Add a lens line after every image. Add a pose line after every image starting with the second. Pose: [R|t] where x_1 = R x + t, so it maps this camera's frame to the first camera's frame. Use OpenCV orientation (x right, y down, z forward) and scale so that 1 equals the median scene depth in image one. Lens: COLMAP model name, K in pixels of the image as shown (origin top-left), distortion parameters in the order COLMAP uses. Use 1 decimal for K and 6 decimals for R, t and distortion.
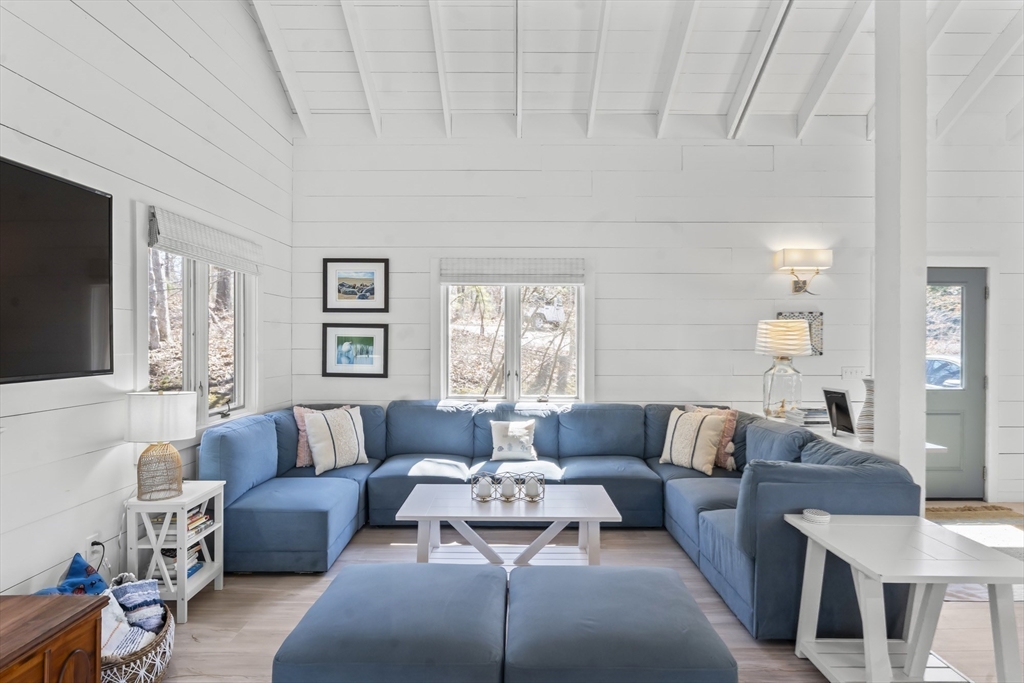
lens RADIAL K [[551.4, 0, 514.4], [0, 551.4, 341.3], [0, 0, 1]] dist [-0.003166, -0.000379]
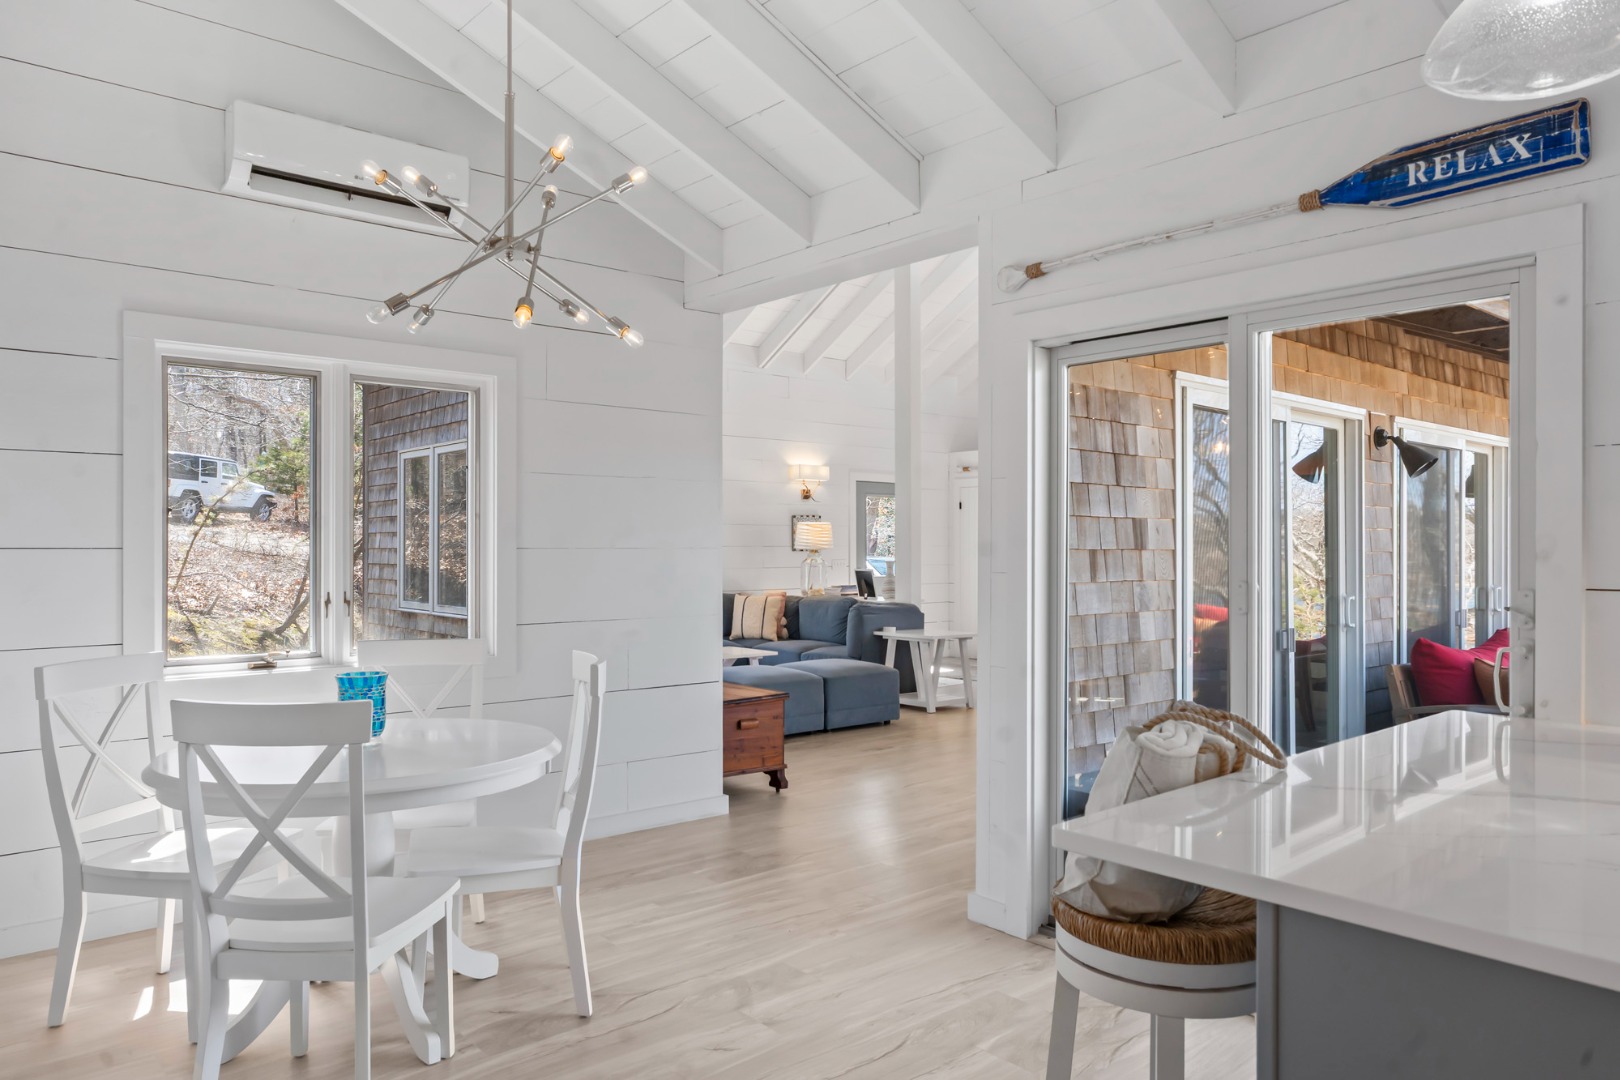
lens RADIAL K [[1045.5, 0, 809.5], [0, 1045.5, 532.0], [0, 0, 1]] dist [-0.005138, -0.001007]
pose [[0.762021, 0.009752, 0.647479, -1.001492], [-0.000266, 0.999891, -0.014746, 0.018203], [-0.647552, 0.011065, 0.761941, -0.787483]]
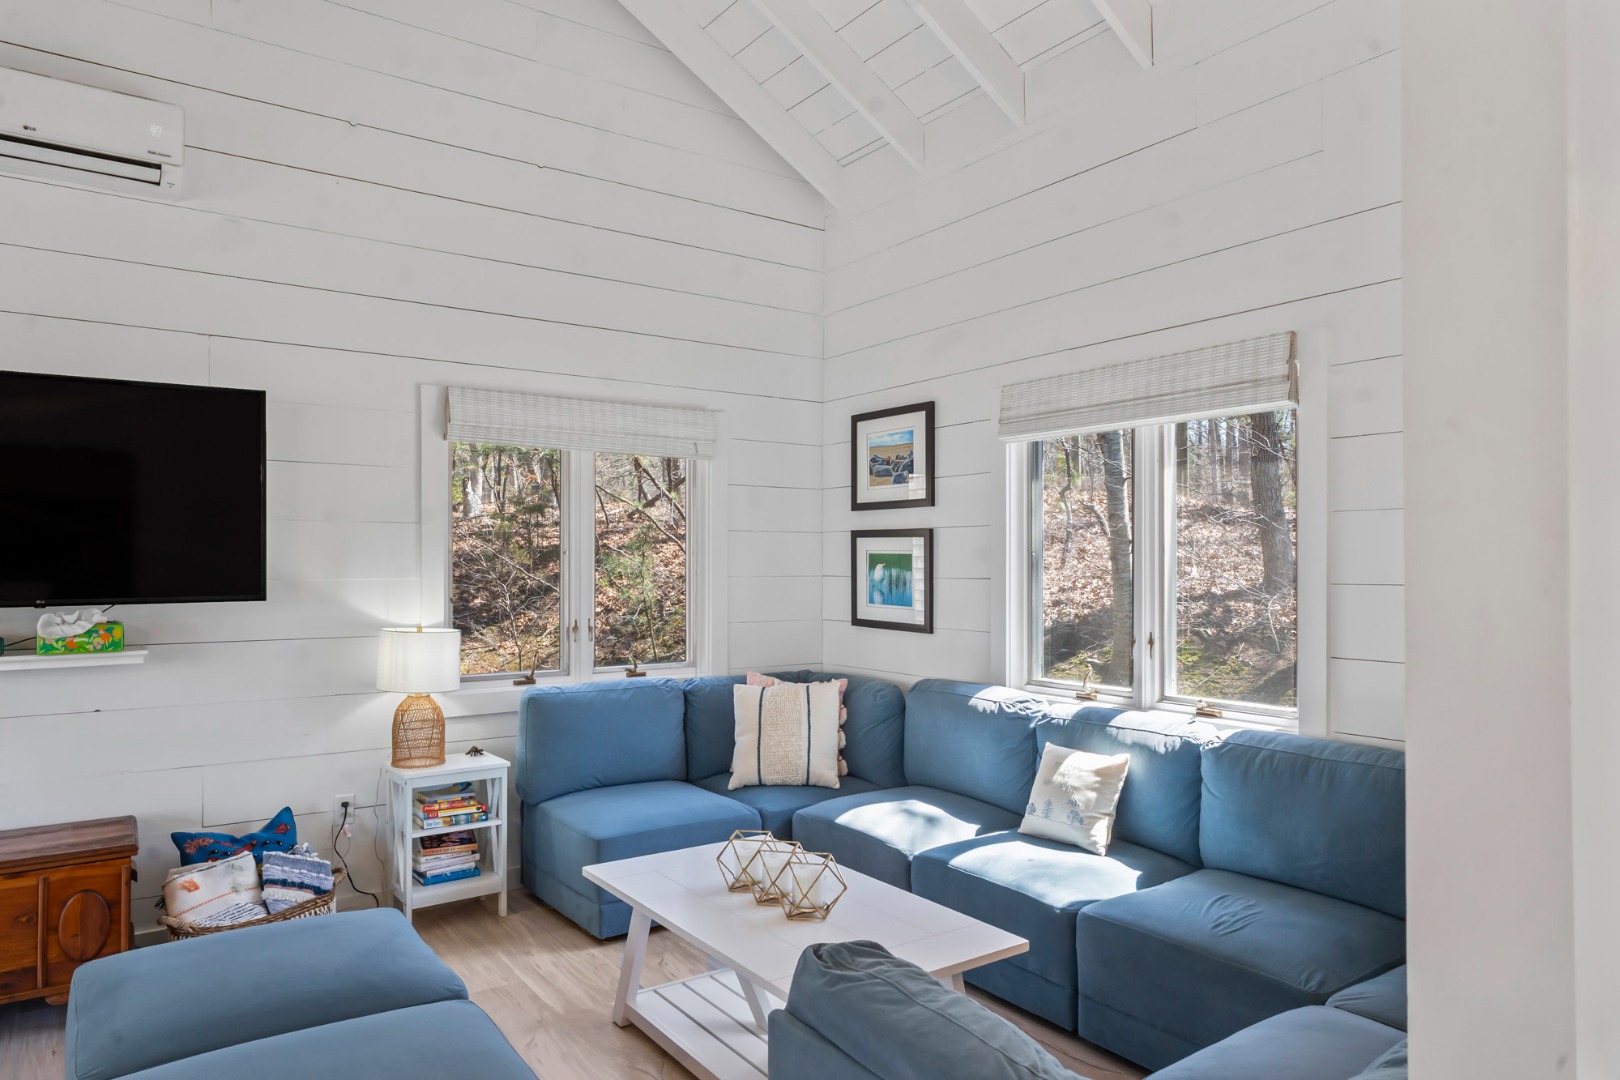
lens RADIAL K [[1032.6, 0, 812.3], [0, 1032.6, 552.1], [0, 0, 1]] dist [-0.001970, 0.001896]
pose [[0.582909, -0.011301, -0.812459, 0.489117], [0.000242, 0.999906, -0.013735, 0.003868], [0.812537, 0.007810, 0.582857, 0.350876]]
